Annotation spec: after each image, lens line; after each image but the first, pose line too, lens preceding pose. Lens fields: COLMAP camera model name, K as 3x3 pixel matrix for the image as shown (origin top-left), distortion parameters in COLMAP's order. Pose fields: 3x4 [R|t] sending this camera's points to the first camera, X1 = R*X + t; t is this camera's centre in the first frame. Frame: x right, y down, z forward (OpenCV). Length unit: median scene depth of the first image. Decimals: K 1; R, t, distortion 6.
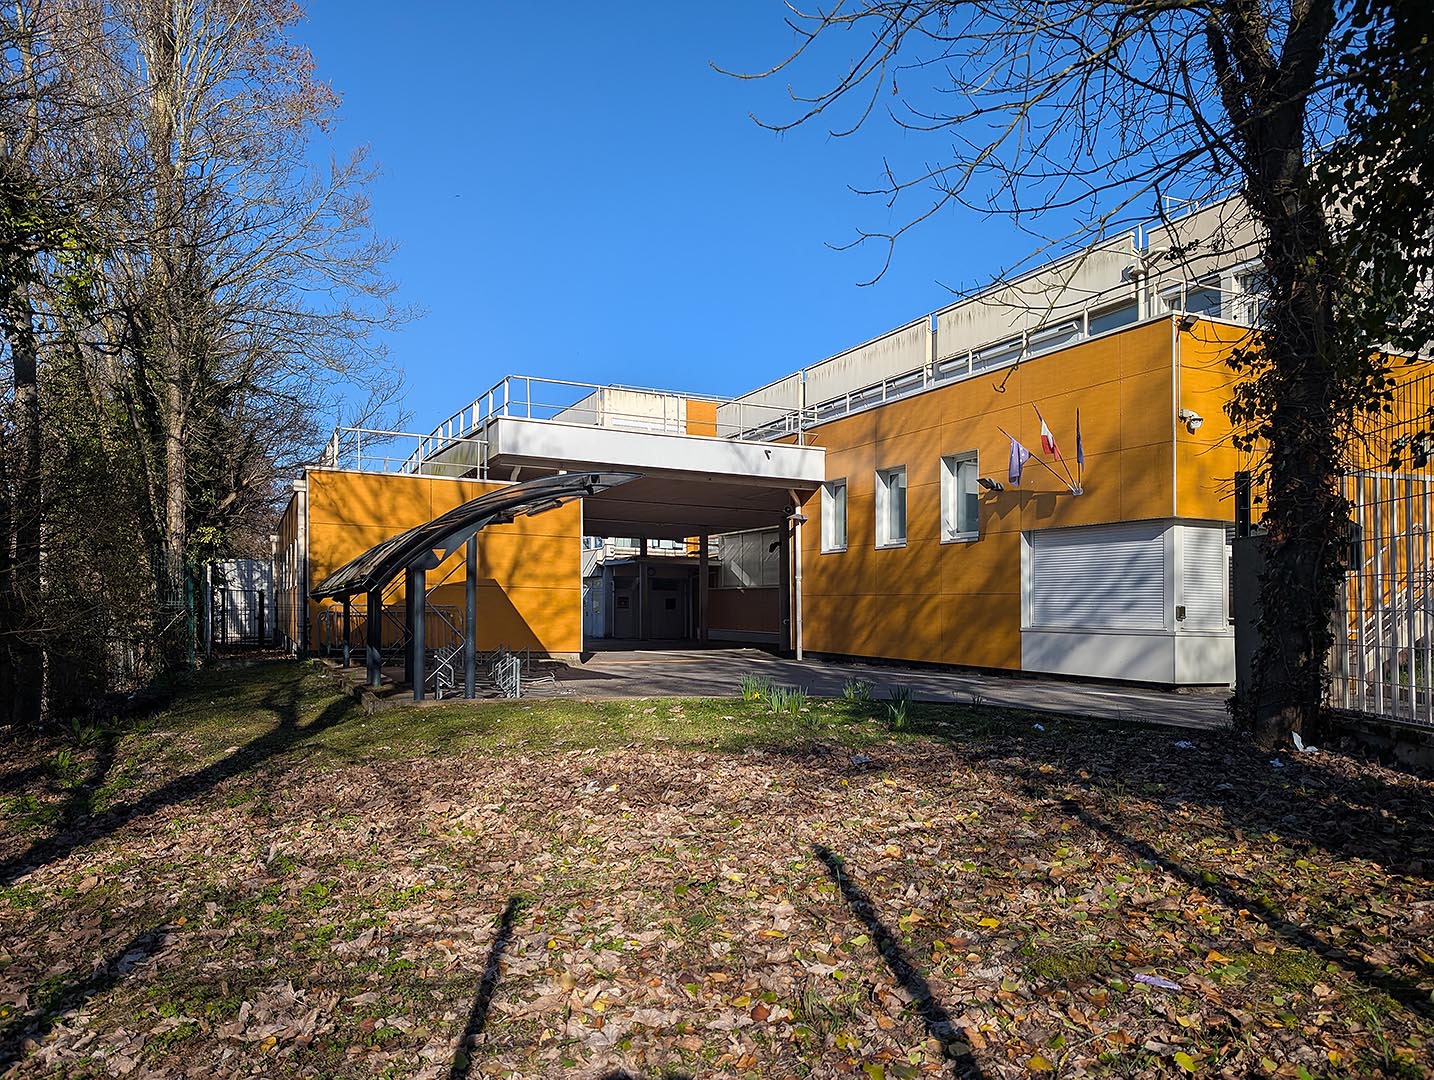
lens RADIAL K [[1014.6, 0, 717.0], [0, 1014.6, 540.0], [0, 0, 1]] dist [0.004547, 0.000019]
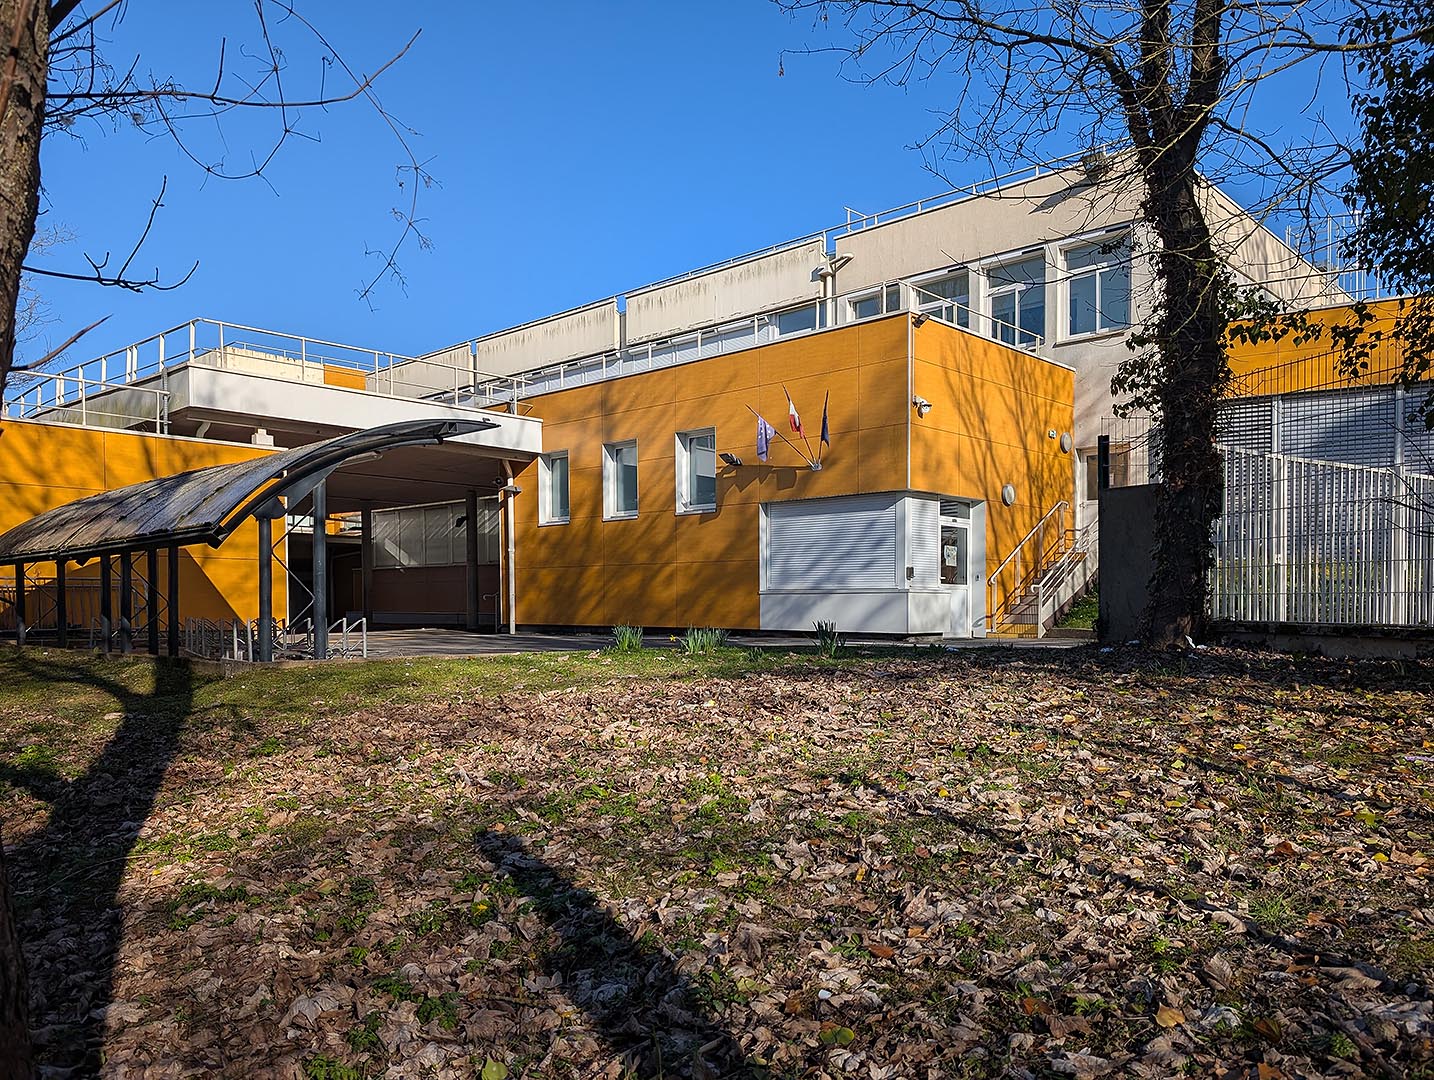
lens RADIAL K [[1001.5, 0, 717.8], [0, 1001.5, 576.6], [0, 0, 1]] dist [0.072612, -0.125470]
pose [[0.925801, -0.009245, 0.377899, -0.129717], [-0.009836, 0.998773, 0.048531, 0.016568], [-0.377884, -0.048647, 0.924574, 0.010285]]
